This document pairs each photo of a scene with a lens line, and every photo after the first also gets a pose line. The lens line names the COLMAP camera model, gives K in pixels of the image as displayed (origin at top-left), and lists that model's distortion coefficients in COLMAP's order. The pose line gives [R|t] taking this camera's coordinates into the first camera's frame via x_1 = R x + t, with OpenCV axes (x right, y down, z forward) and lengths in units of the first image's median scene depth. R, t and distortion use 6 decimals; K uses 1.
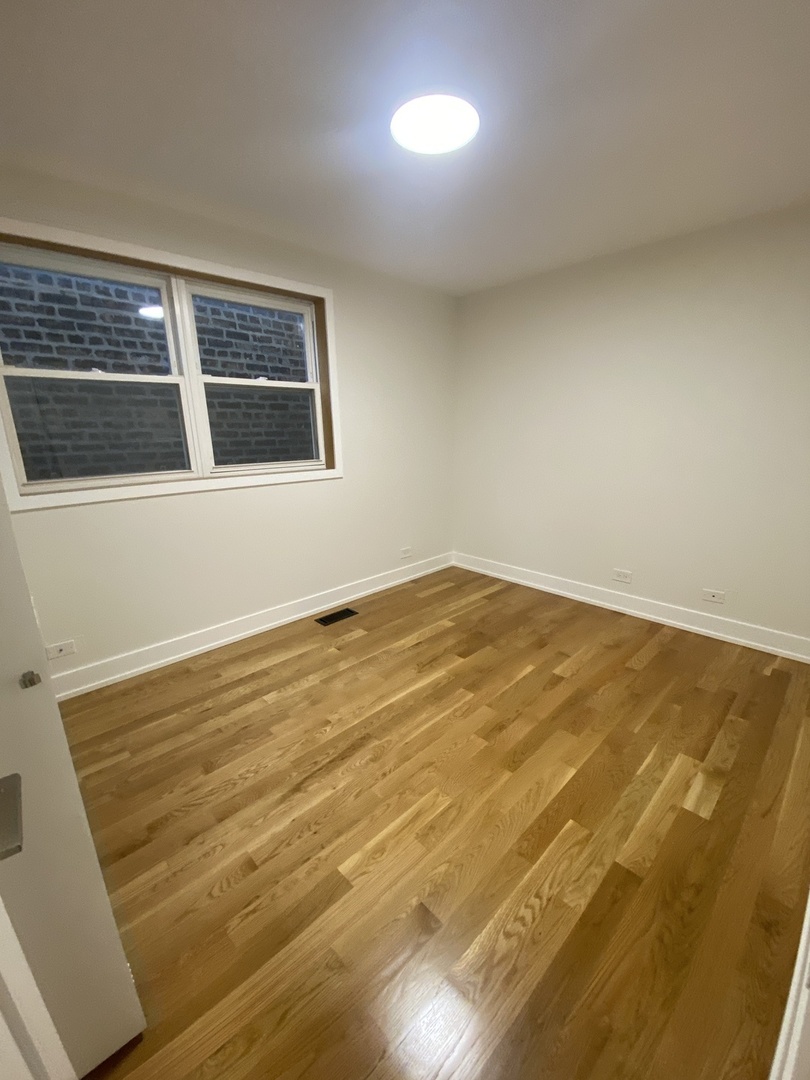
lens RADIAL K [[434.5, 0, 407.5], [0, 434.5, 542.1], [0, 0, 1]] dist [0.040028, -0.034172]
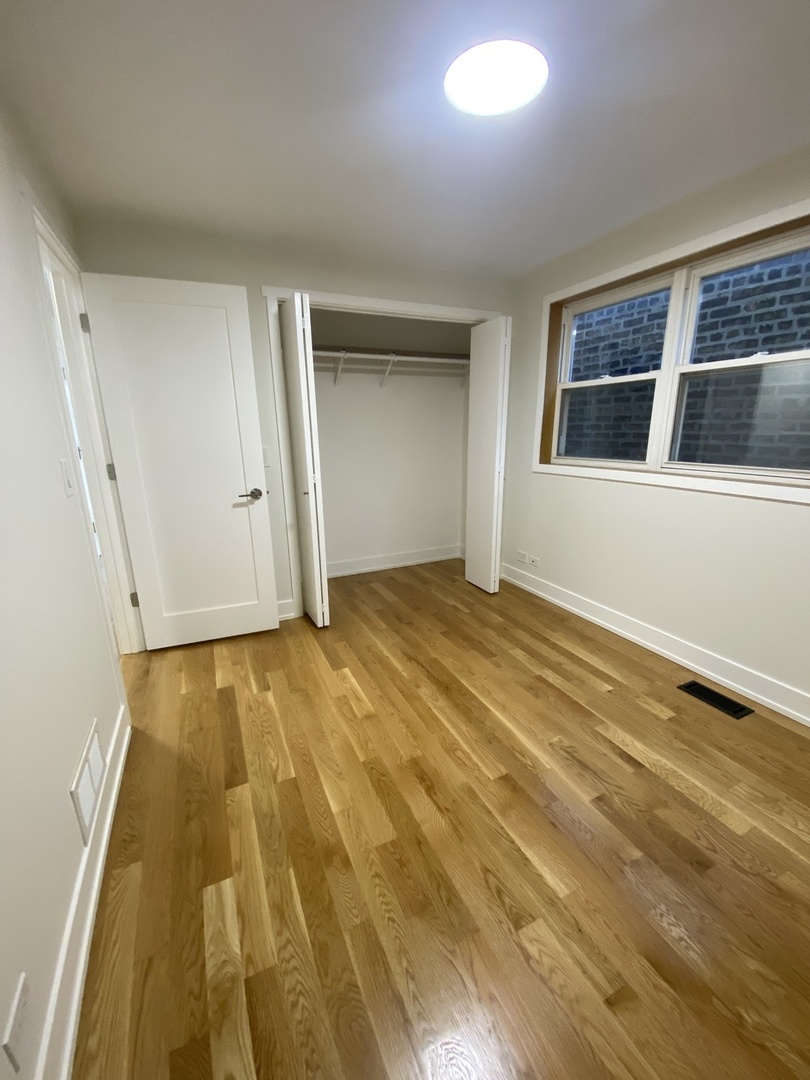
lens RADIAL K [[434.5, 0, 407.5], [0, 434.5, 542.1], [0, 0, 1]] dist [0.040028, -0.034172]
pose [[-0.319850, 0.259724, -0.911175, 0.711078], [-0.225200, 0.913294, 0.339380, -0.227909], [0.920316, 0.313748, -0.233627, 0.827359]]
